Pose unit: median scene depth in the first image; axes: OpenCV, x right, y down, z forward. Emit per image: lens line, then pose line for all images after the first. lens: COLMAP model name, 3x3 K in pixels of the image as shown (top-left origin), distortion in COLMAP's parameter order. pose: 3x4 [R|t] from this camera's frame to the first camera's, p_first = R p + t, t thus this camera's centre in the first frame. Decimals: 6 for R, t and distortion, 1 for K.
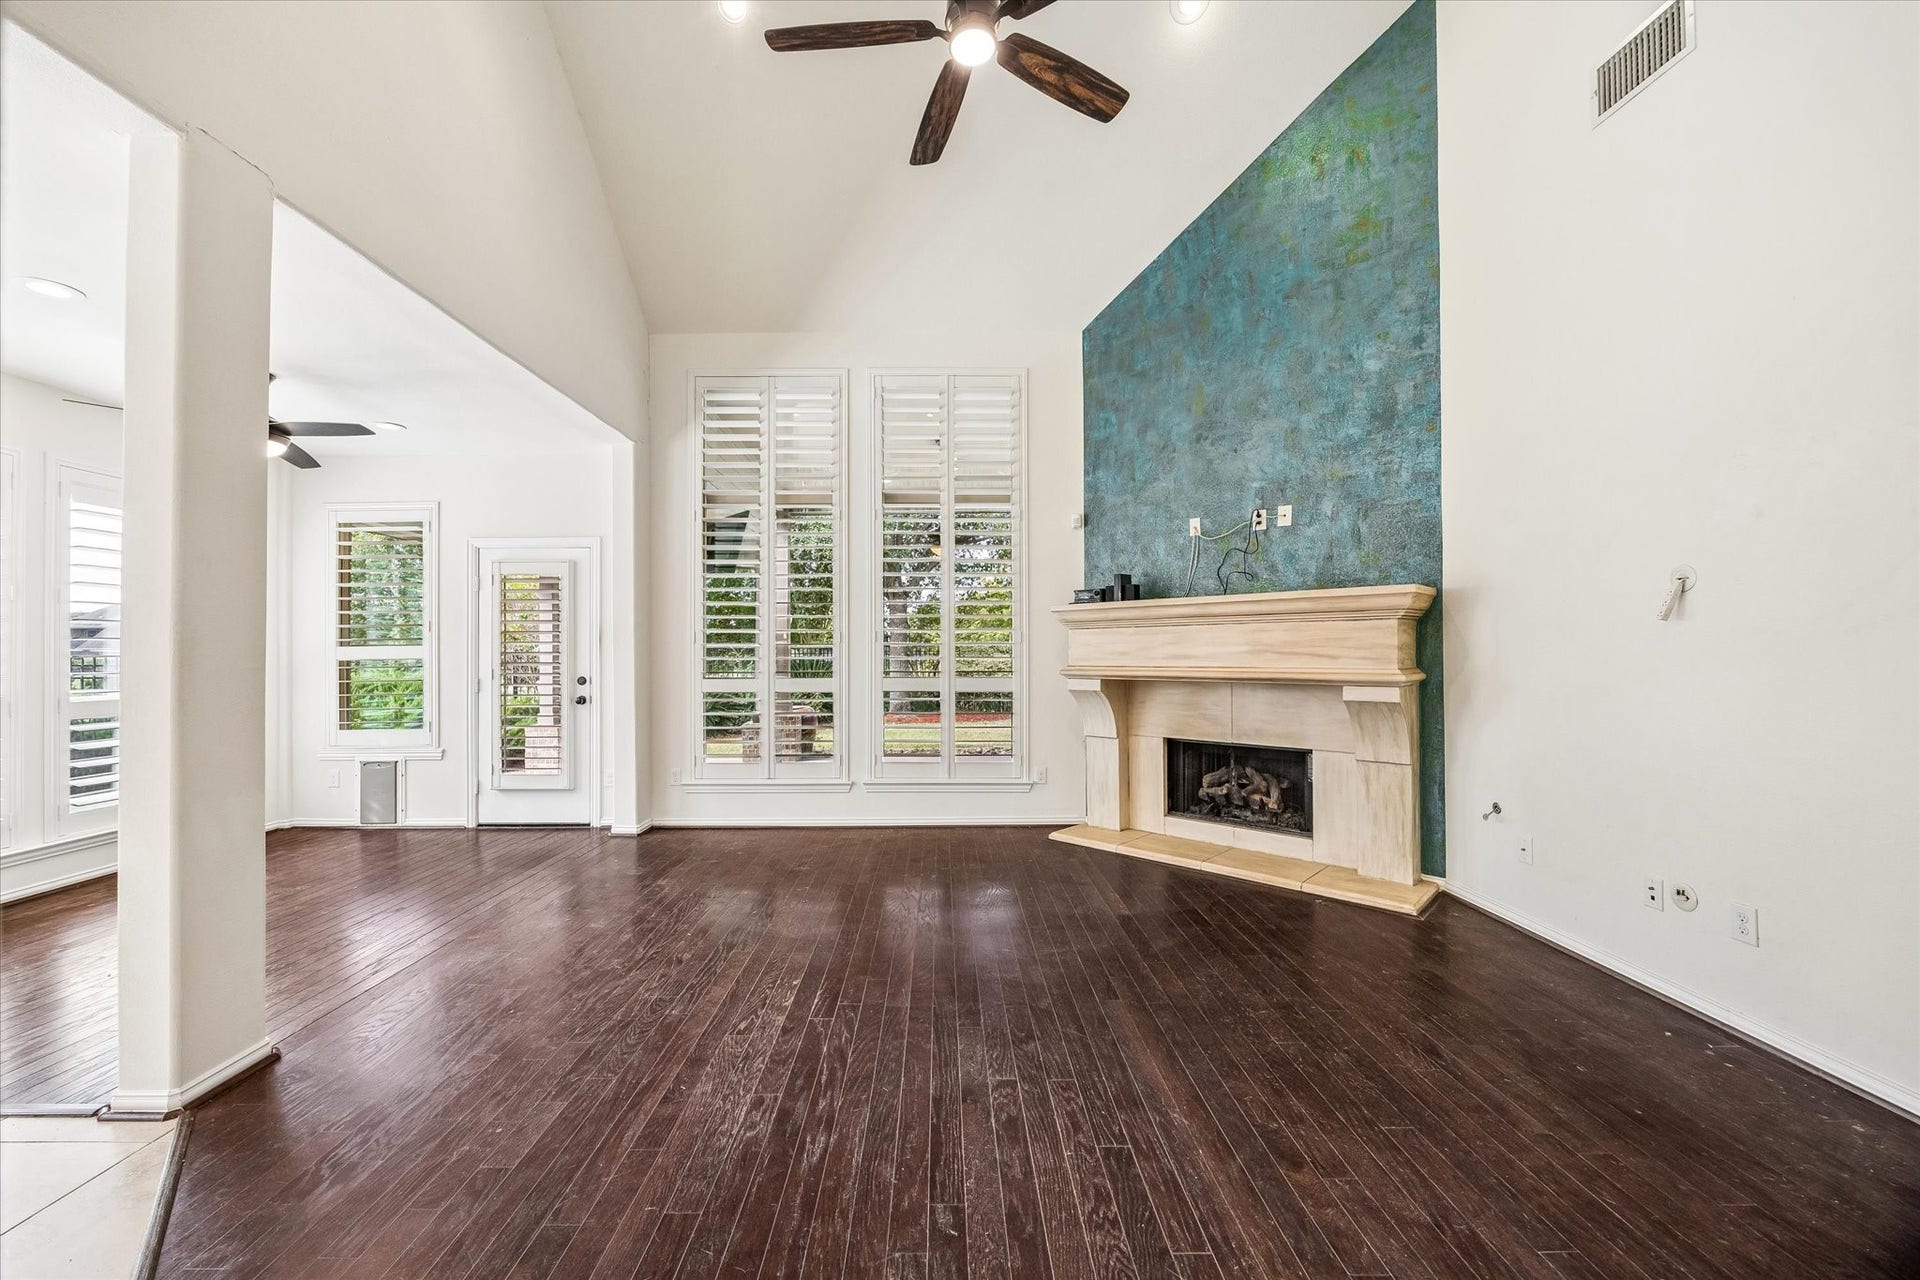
lens RADIAL K [[694.1, 0, 935.1], [0, 694.1, 653.4], [0, 0, 1]] dist [-0.021966, 0.000031]
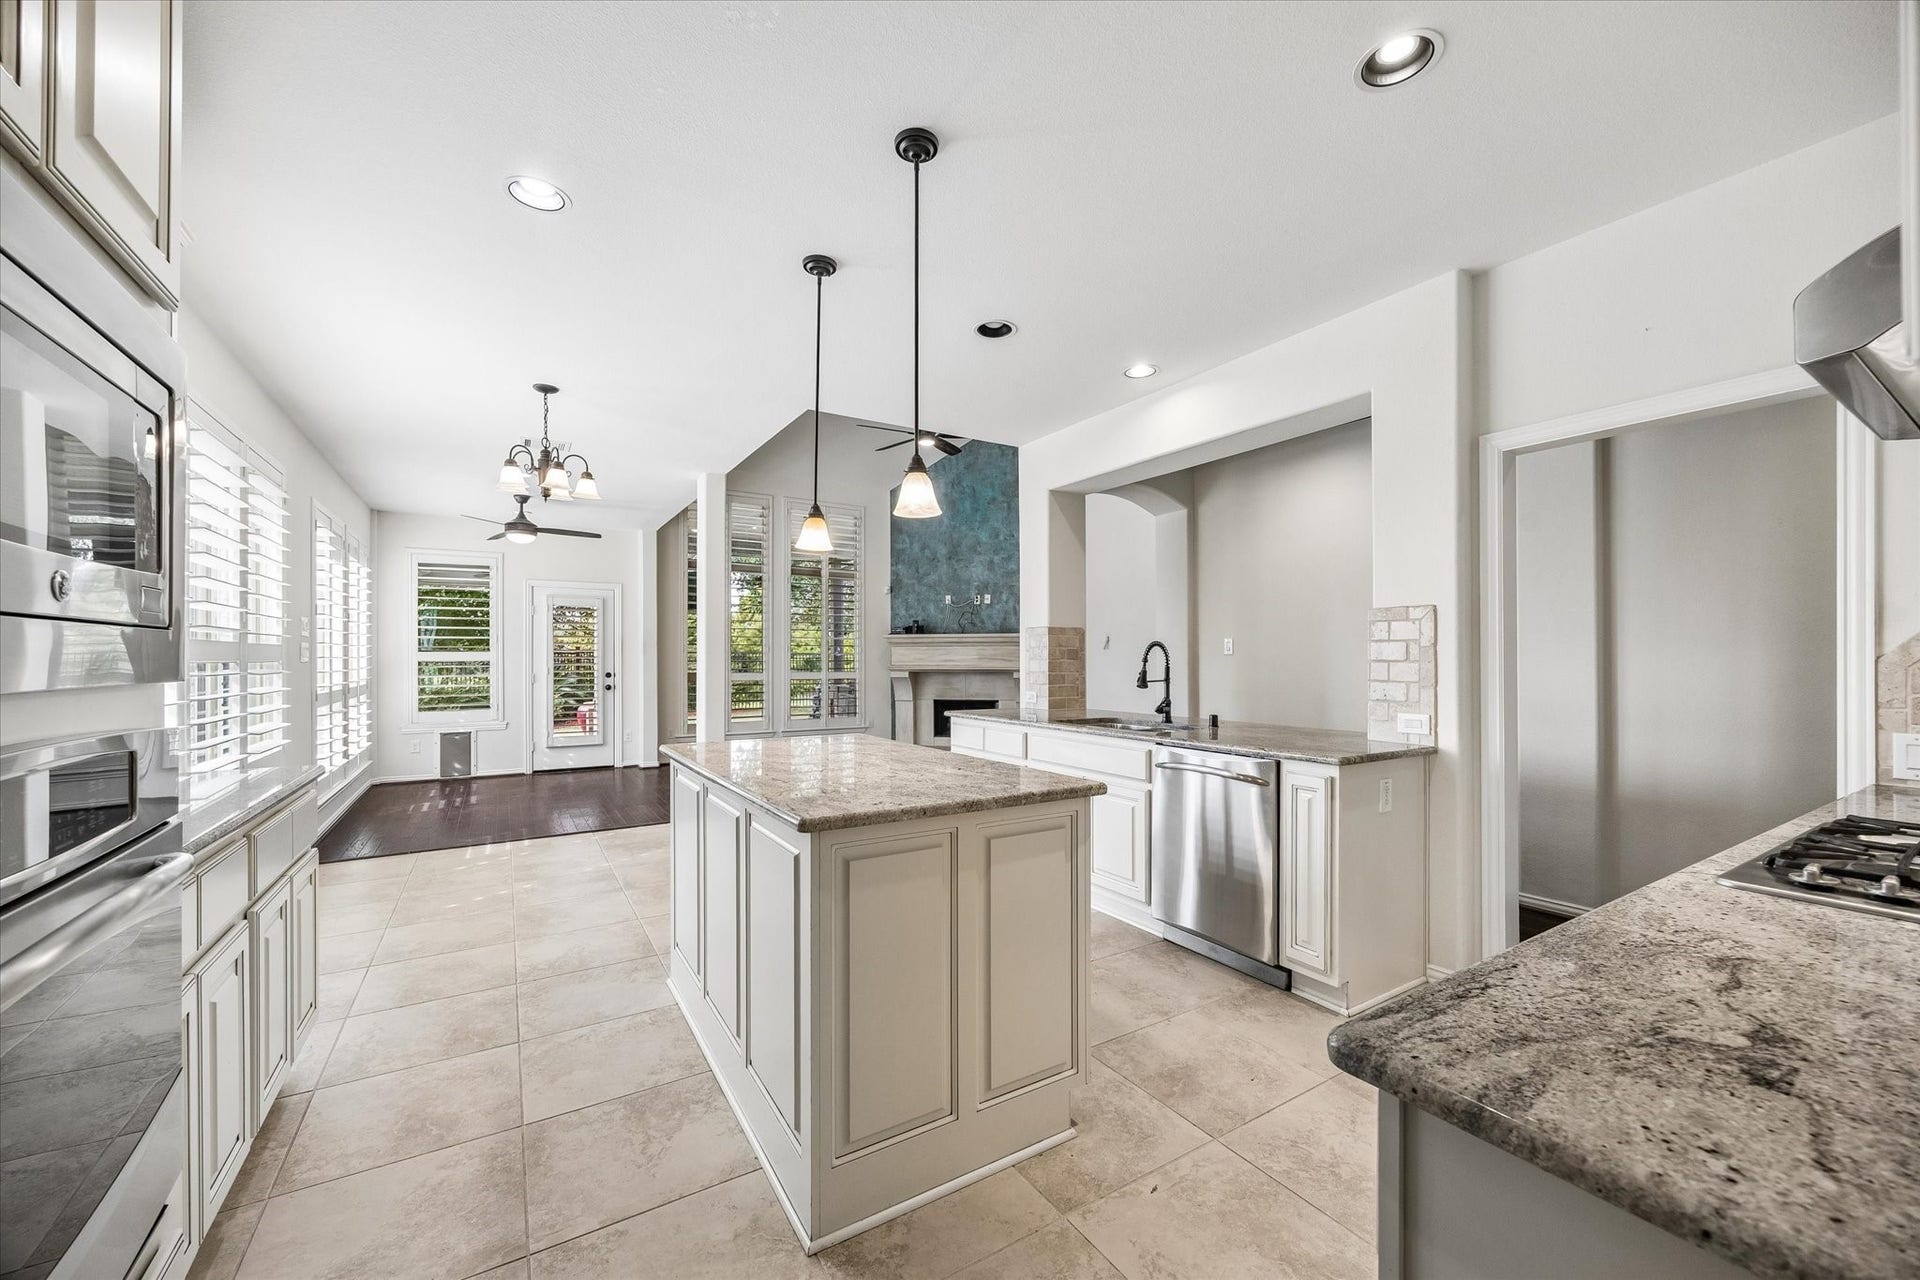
lens RADIAL K [[741.7, 0, 961.6], [0, 741.7, 656.8], [0, 0, 1]] dist [0.009361, -0.000006]
pose [[0.845896, 0.005673, 0.533318, -0.792898], [-0.002235, 0.999972, -0.007093, 0.008668], [-0.533344, 0.004808, 0.845885, -0.934910]]
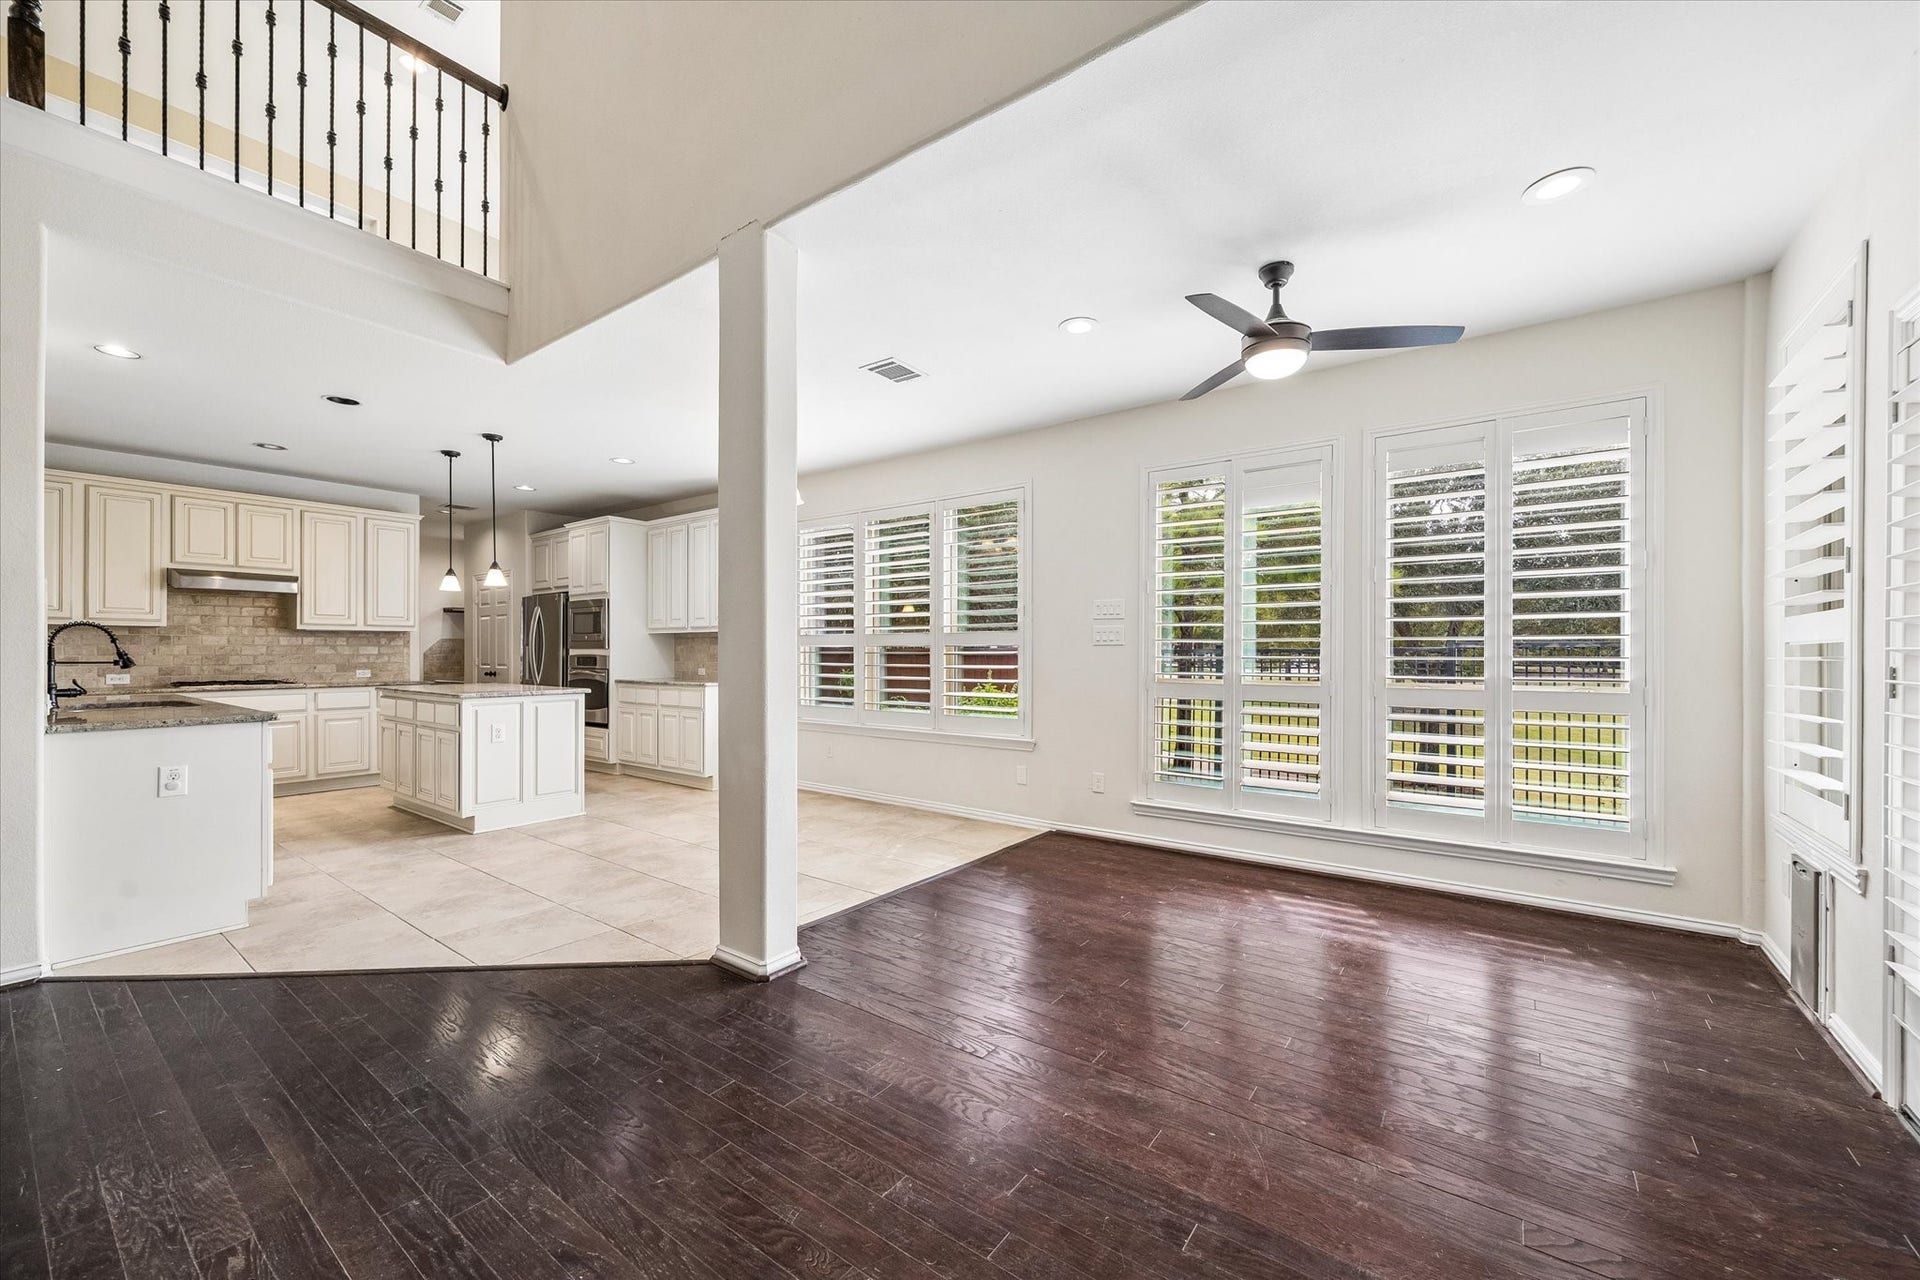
lens RADIAL K [[741.7, 0, 961.6], [0, 741.7, 656.8], [0, 0, 1]] dist [0.009361, -0.000006]
pose [[-0.594143, 0.009932, -0.804298, -0.057226], [0.000098, 0.999925, 0.012275, 0.013492], [0.804359, 0.007215, -0.594099, 0.945144]]
